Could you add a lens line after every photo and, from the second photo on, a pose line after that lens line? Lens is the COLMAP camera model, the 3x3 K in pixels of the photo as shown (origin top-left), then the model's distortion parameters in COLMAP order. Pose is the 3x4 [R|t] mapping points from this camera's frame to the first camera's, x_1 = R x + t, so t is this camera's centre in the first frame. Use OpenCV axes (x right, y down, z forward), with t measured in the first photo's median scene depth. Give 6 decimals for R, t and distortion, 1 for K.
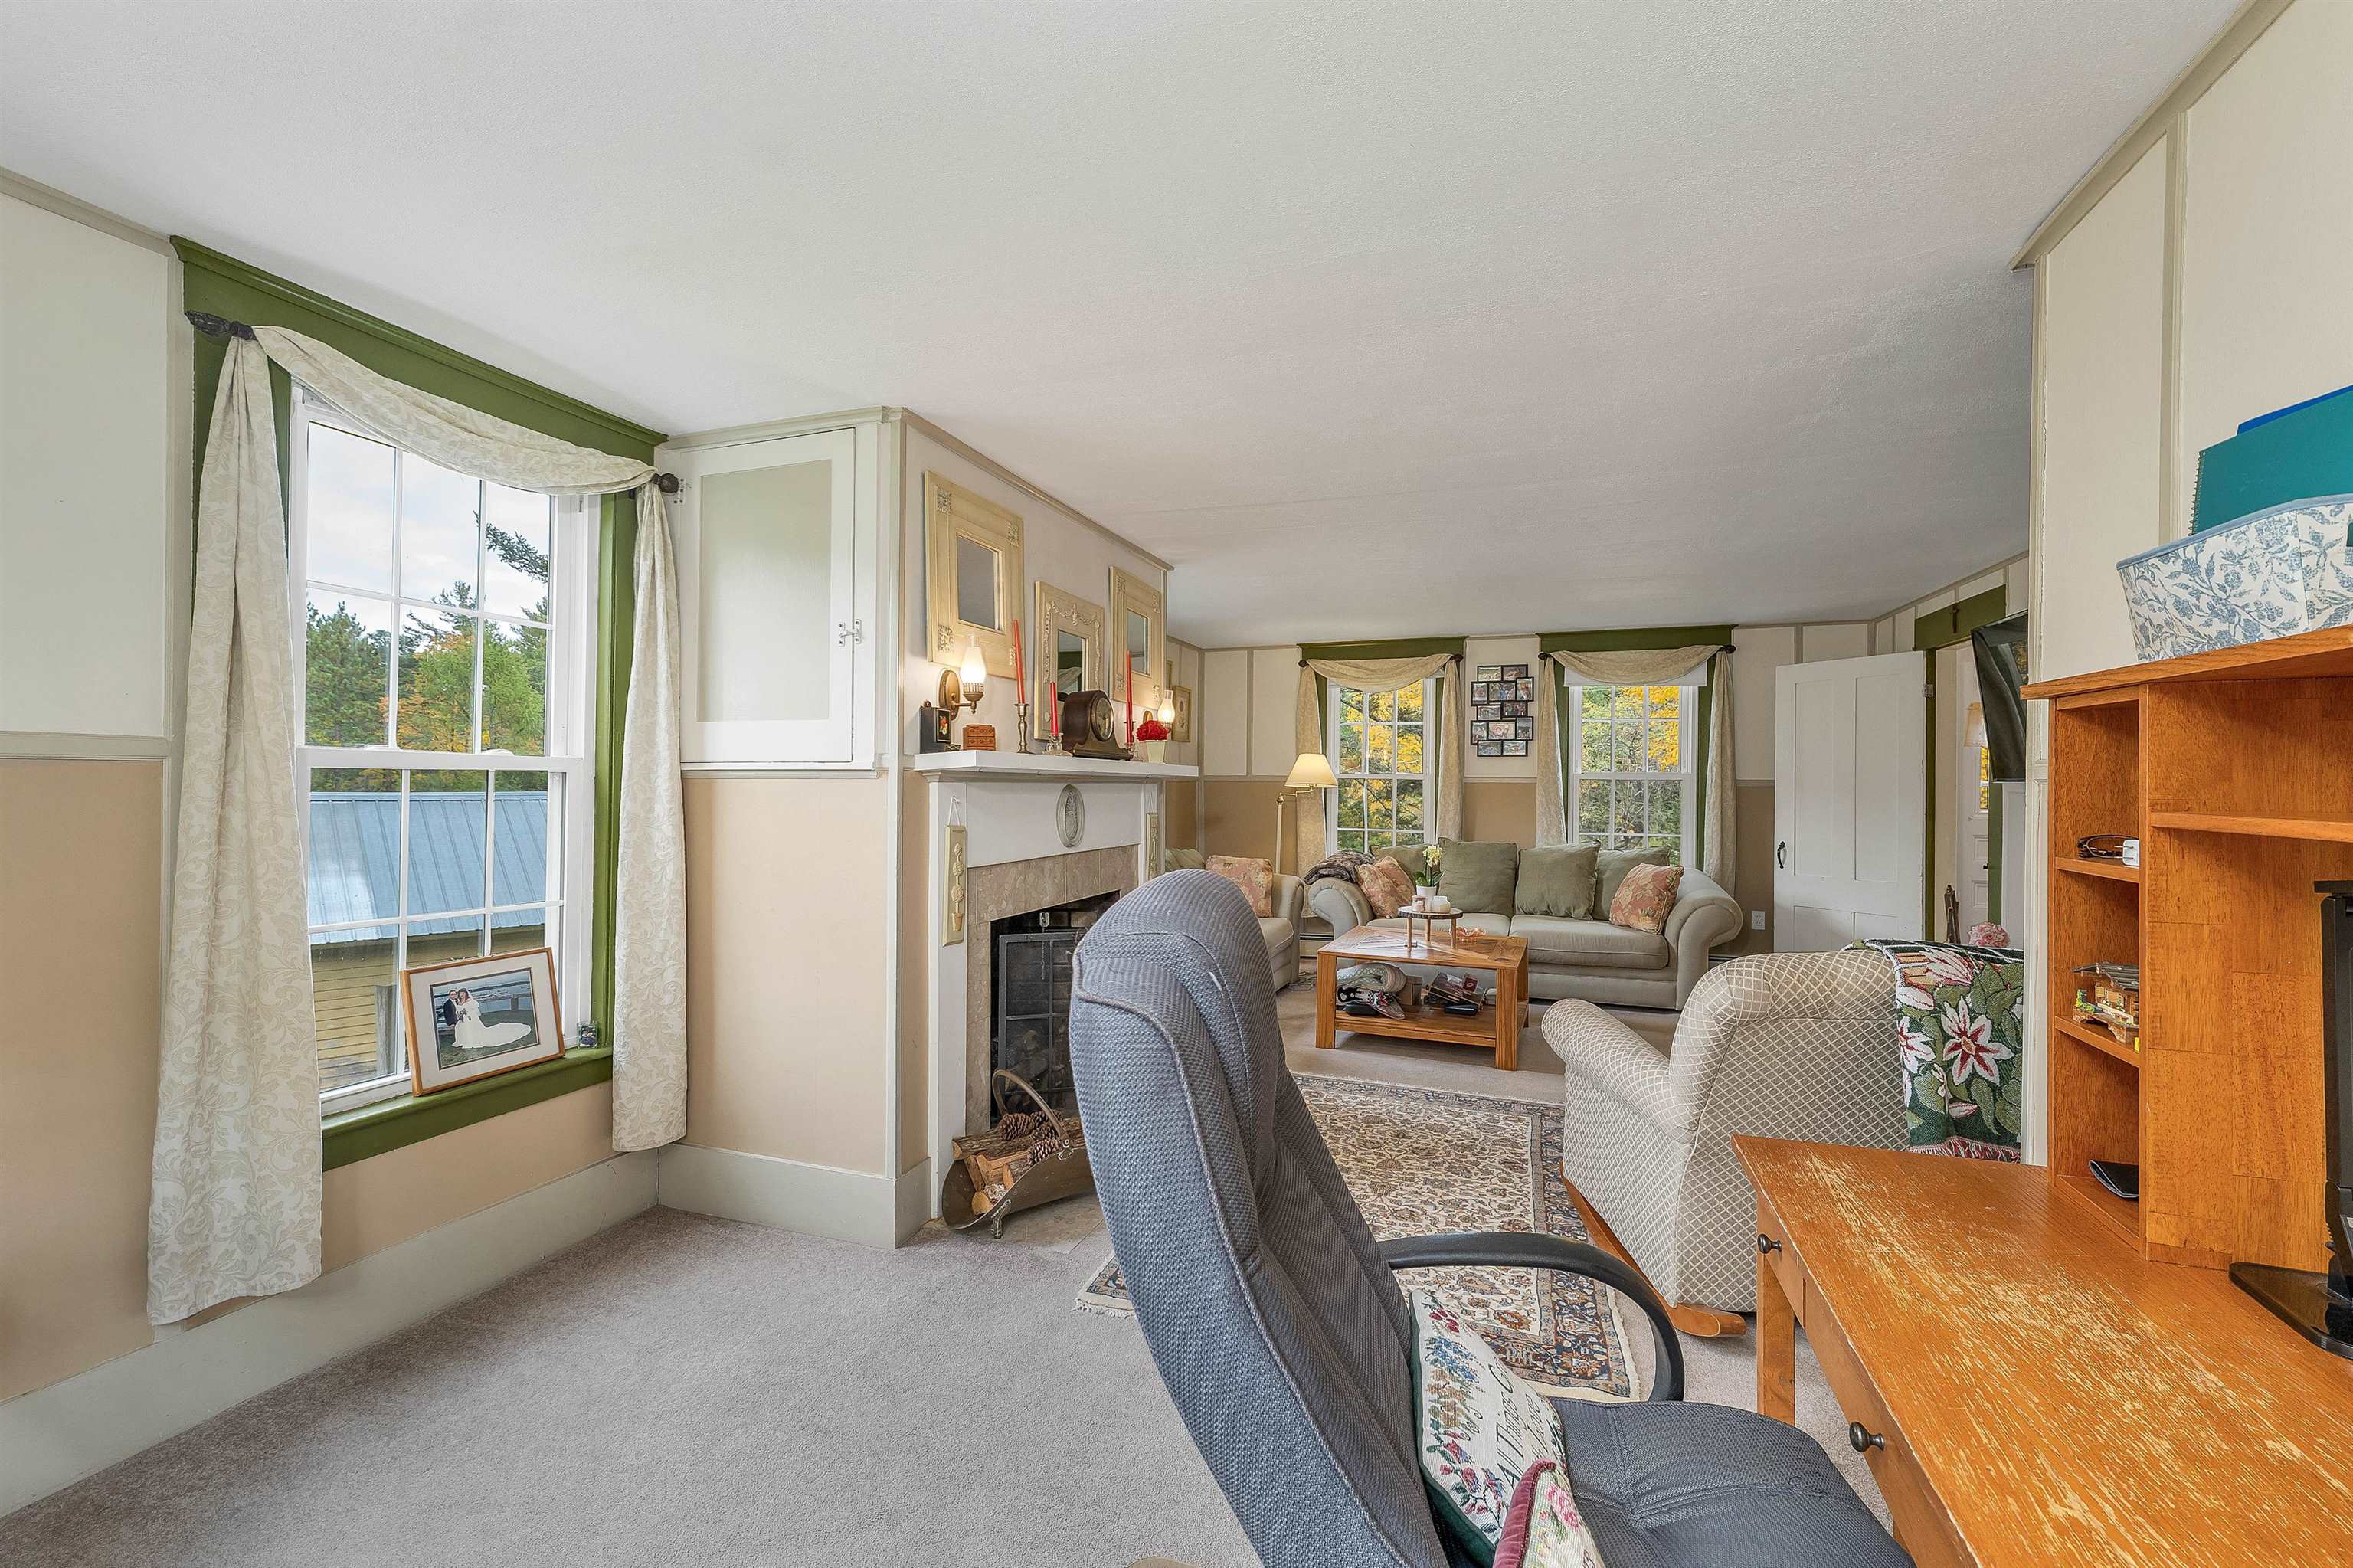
lens RADIAL K [[972.5, 0, 1174.4], [0, 972.5, 781.6], [0, 0, 1]] dist [-0.000426, -0.000013]
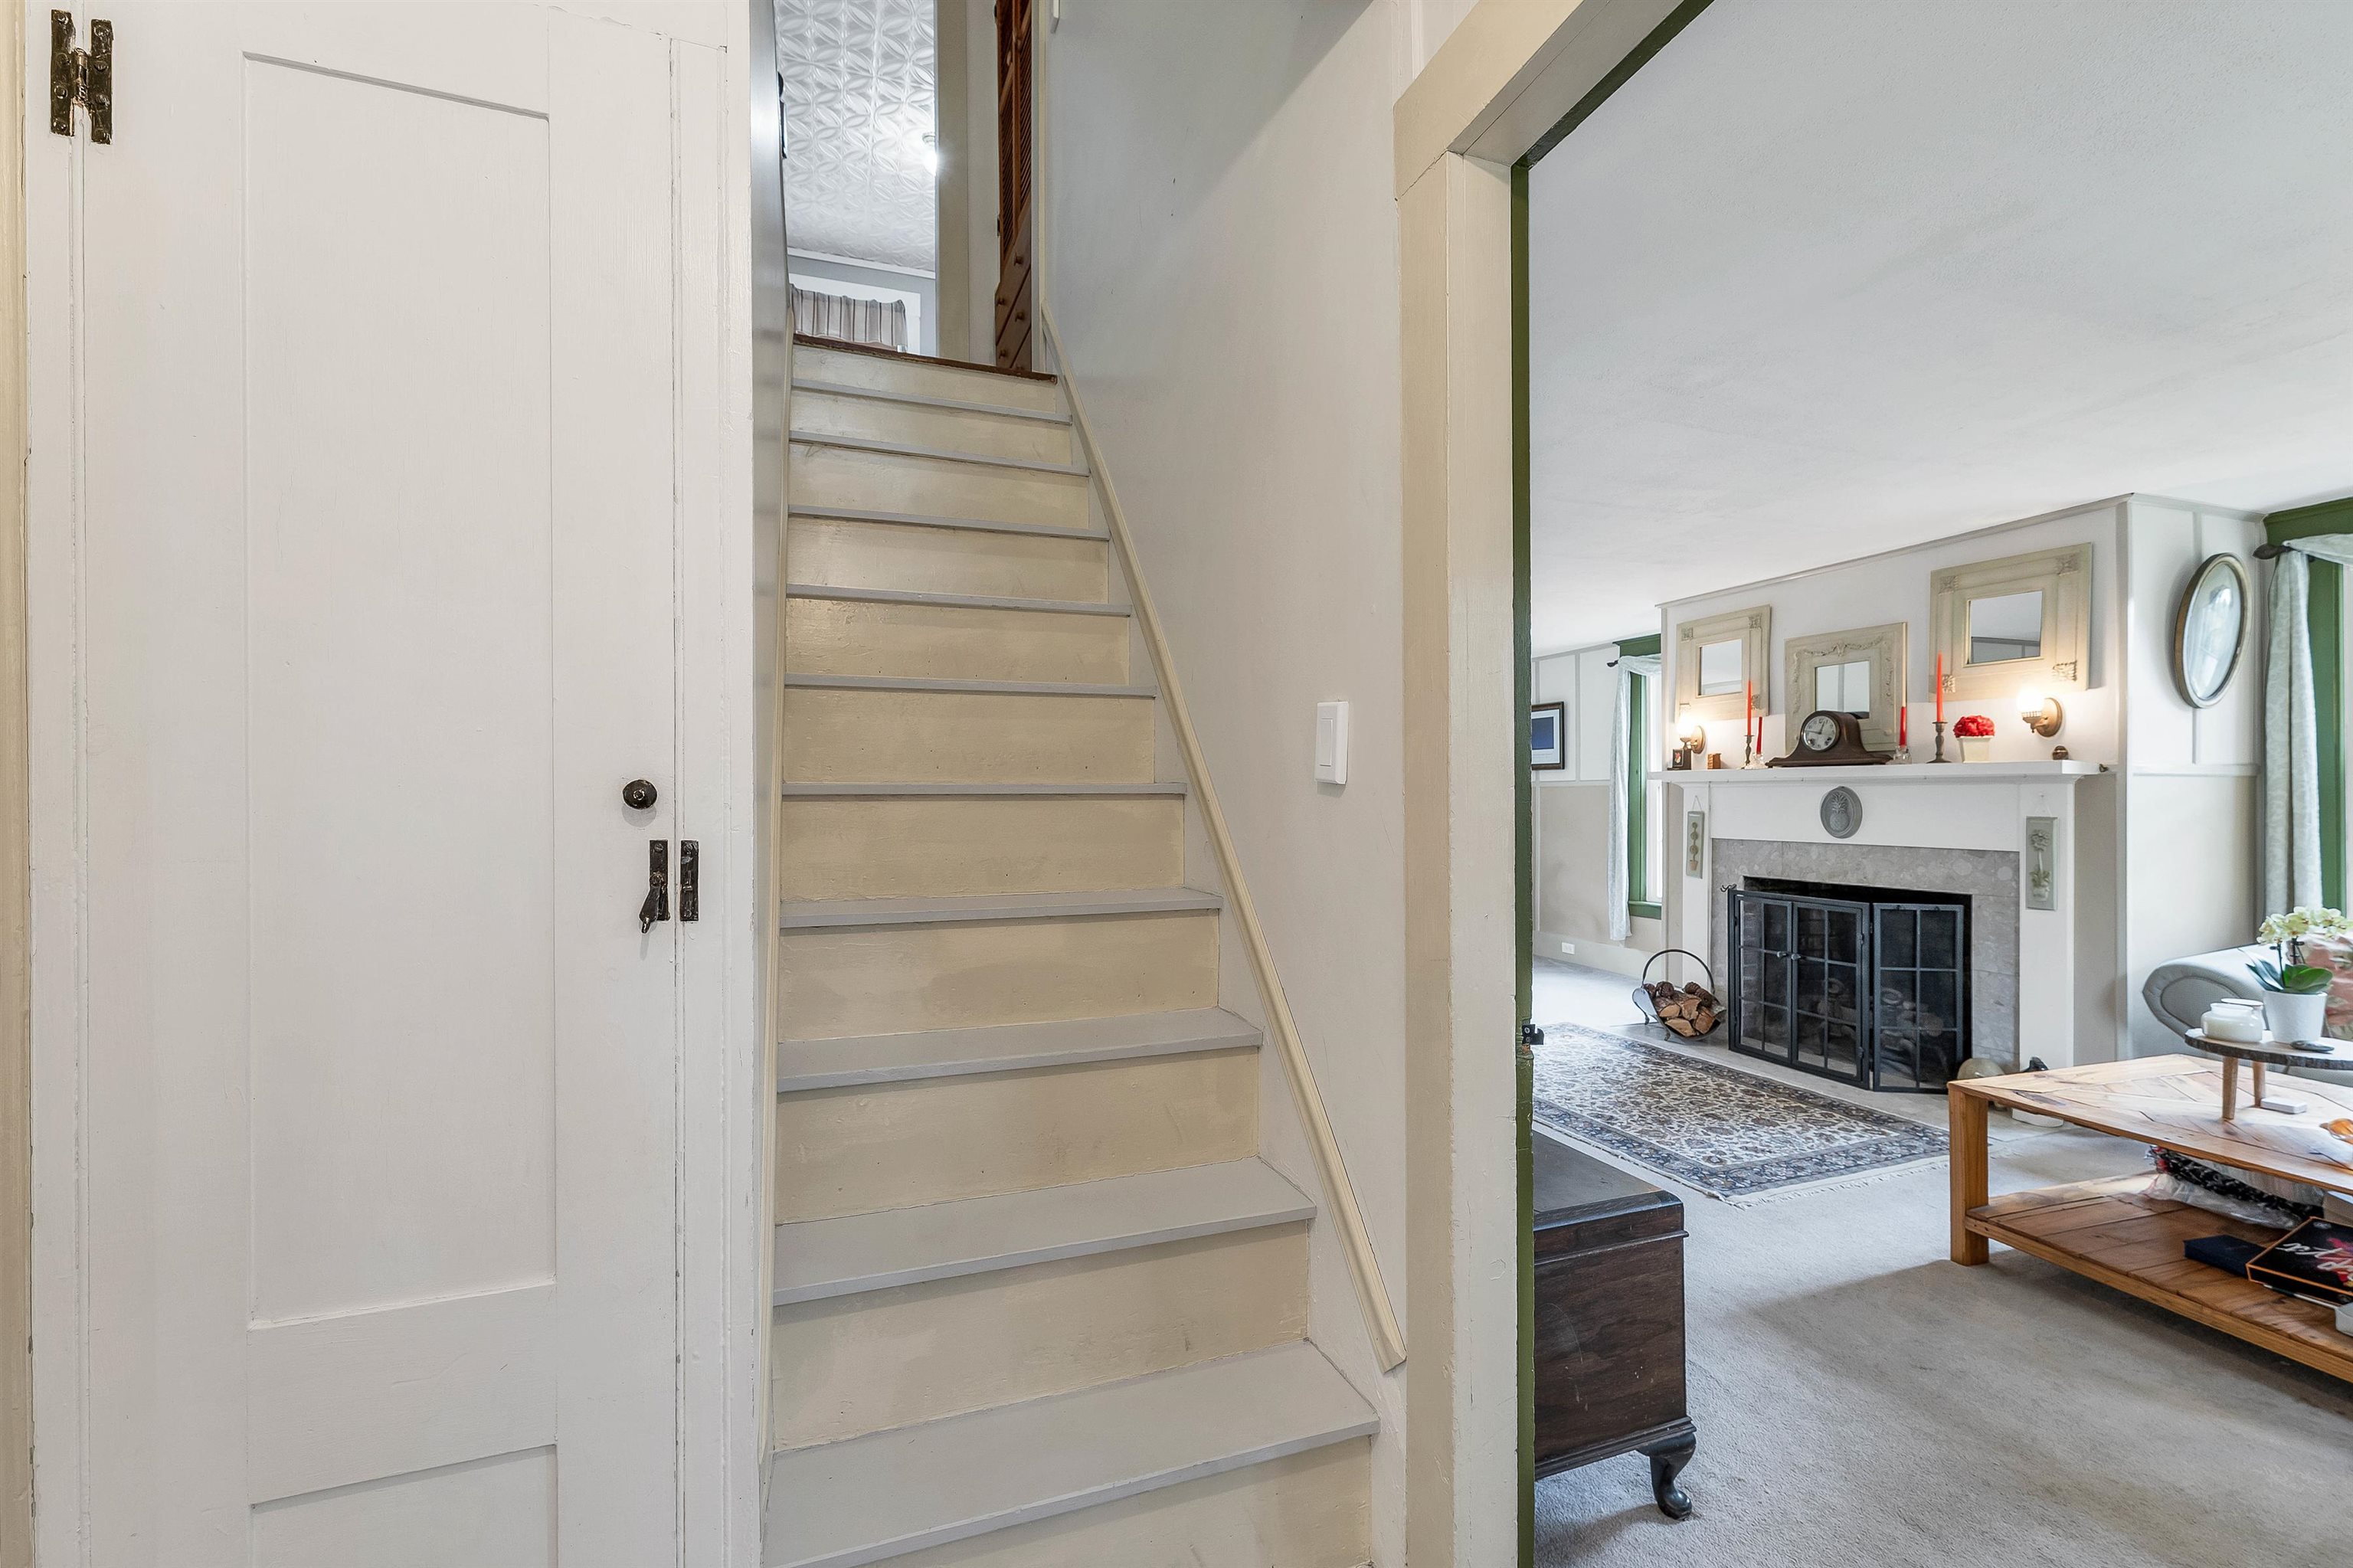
lens RADIAL K [[991.7, 0, 1171.1], [0, 991.7, 801.3], [0, 0, 1]] dist [0.002343, 0.000532]
pose [[-0.762651, -0.003432, -0.646801, 0.864258], [-0.000158, 0.999987, -0.005120, 0.017539], [0.646810, -0.003803, -0.762641, 0.904242]]
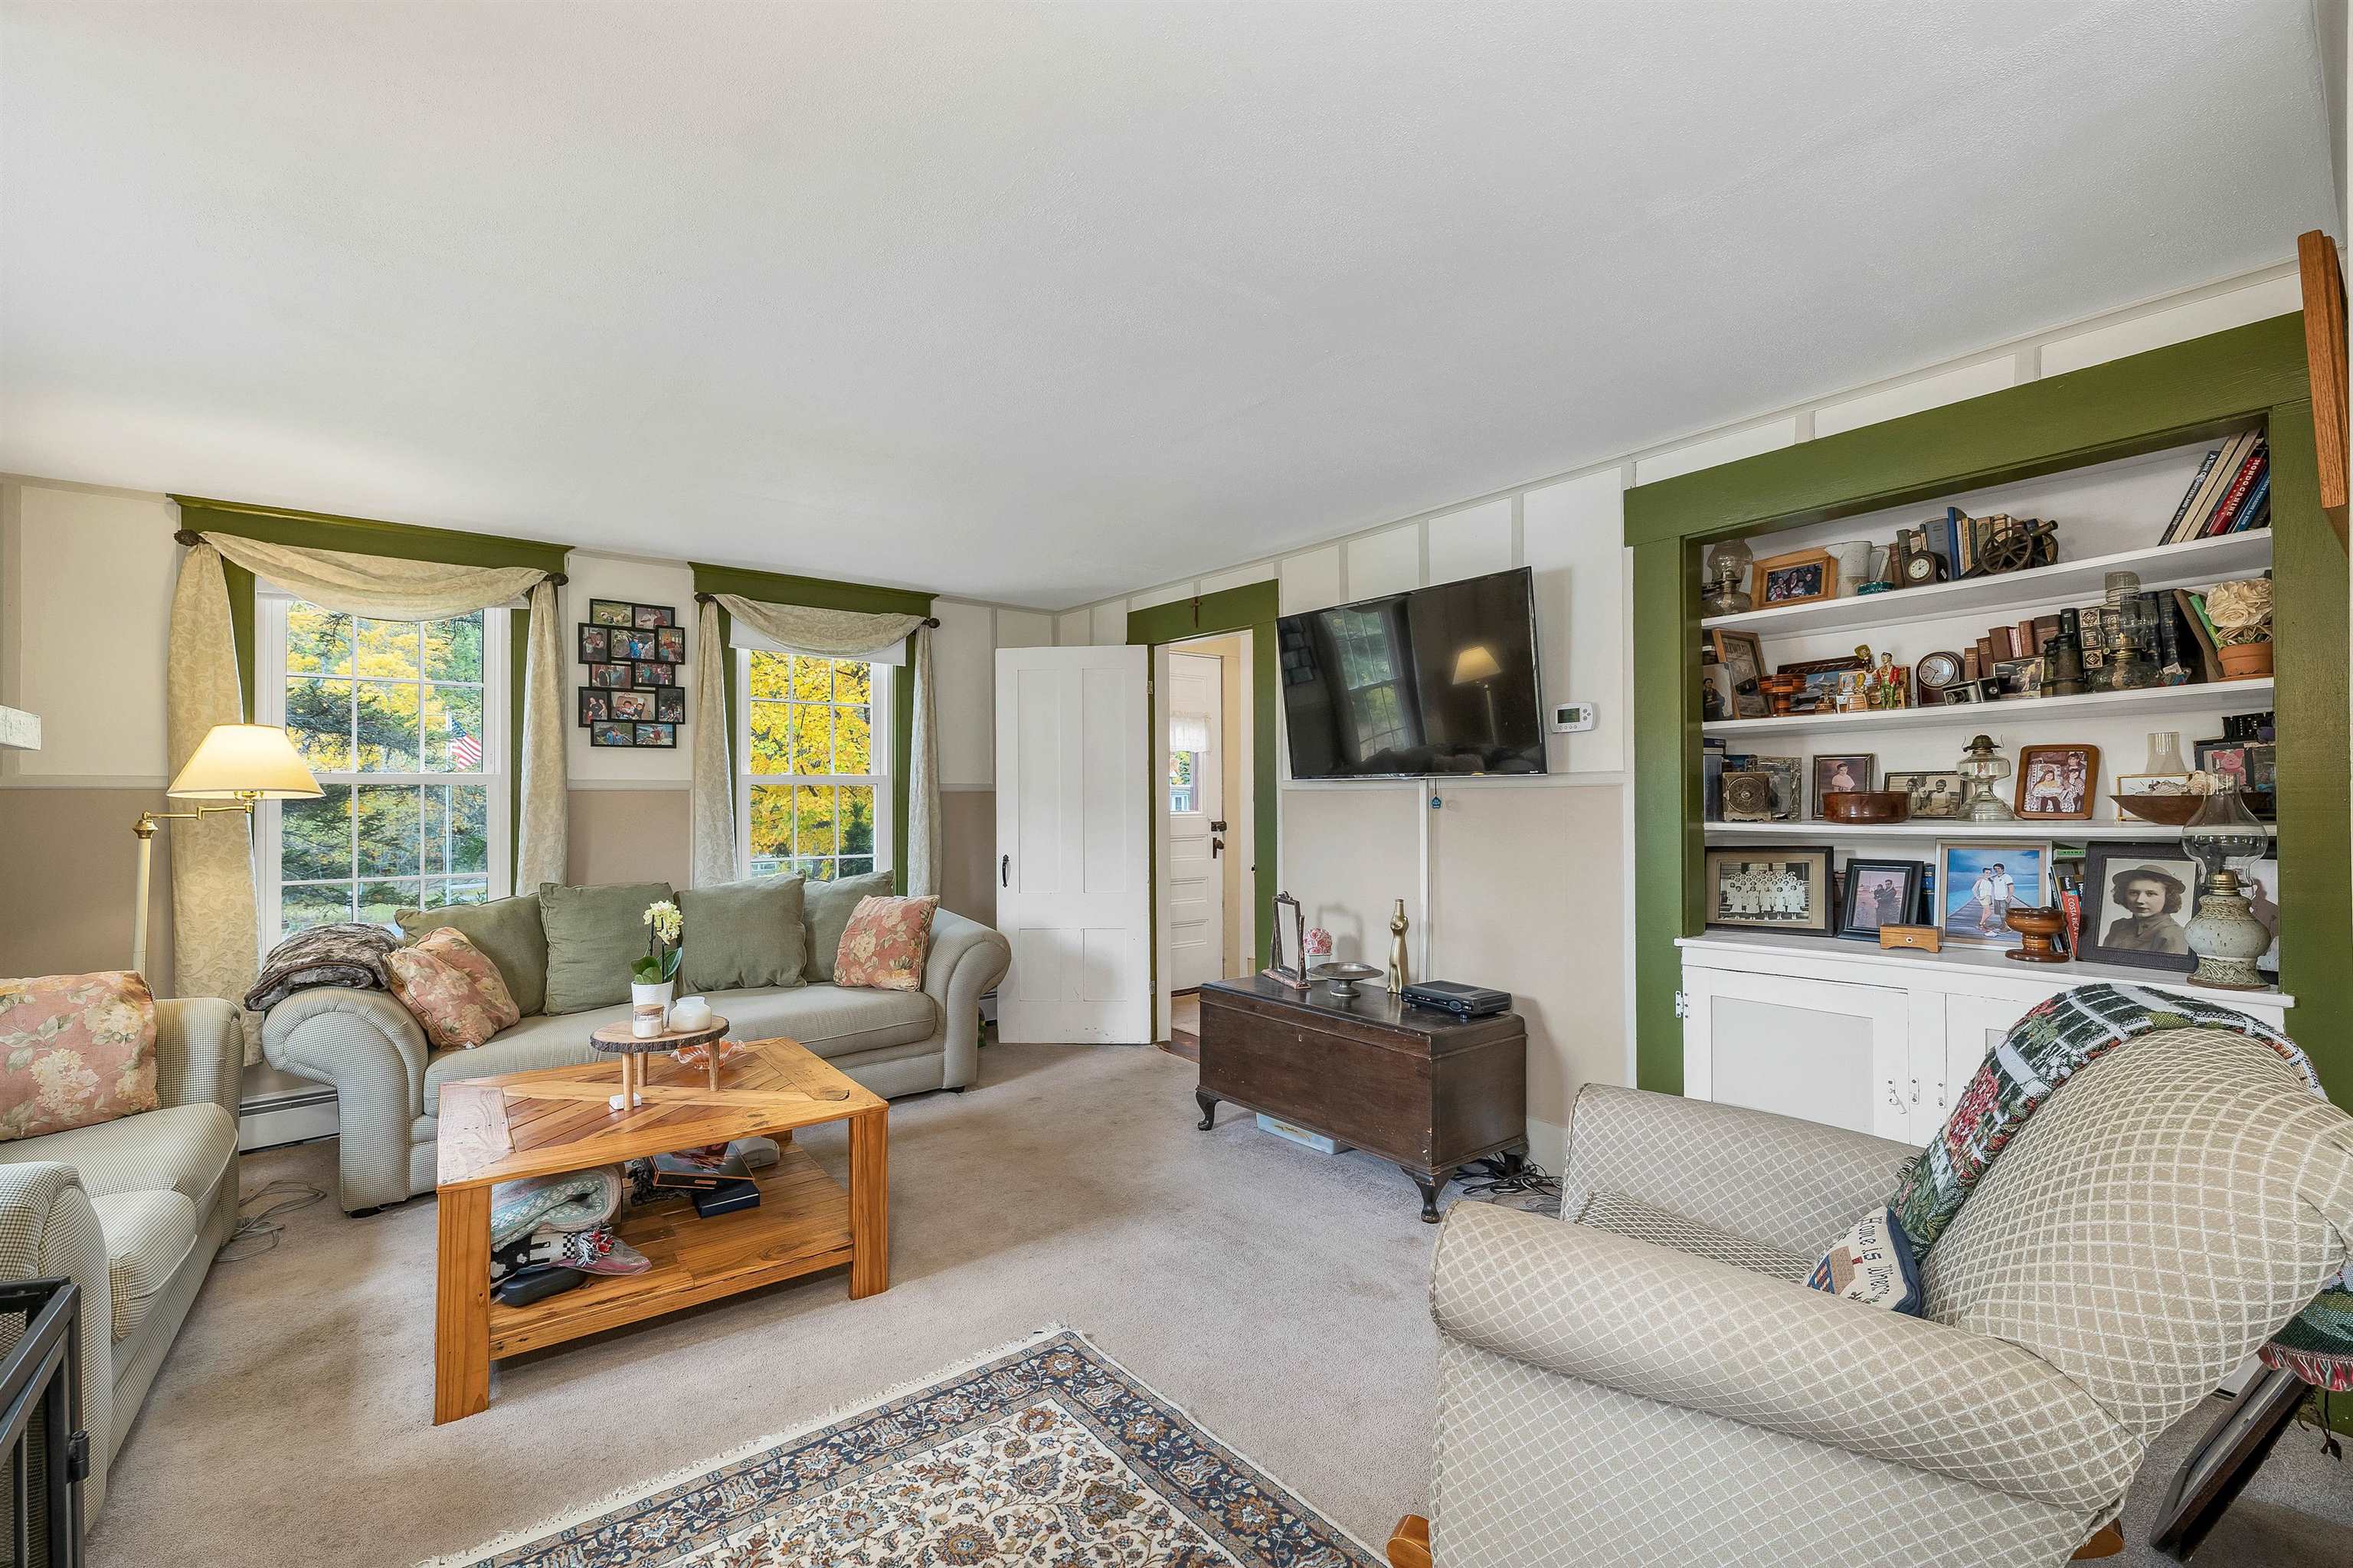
lens RADIAL K [[991.7, 0, 1171.1], [0, 991.7, 801.3], [0, 0, 1]] dist [0.002343, 0.000532]
pose [[0.519465, -0.012179, 0.854405, -0.040813], [0.009232, 0.999920, 0.008640, 0.008622], [-0.854442, 0.003400, 0.519536, 0.437764]]
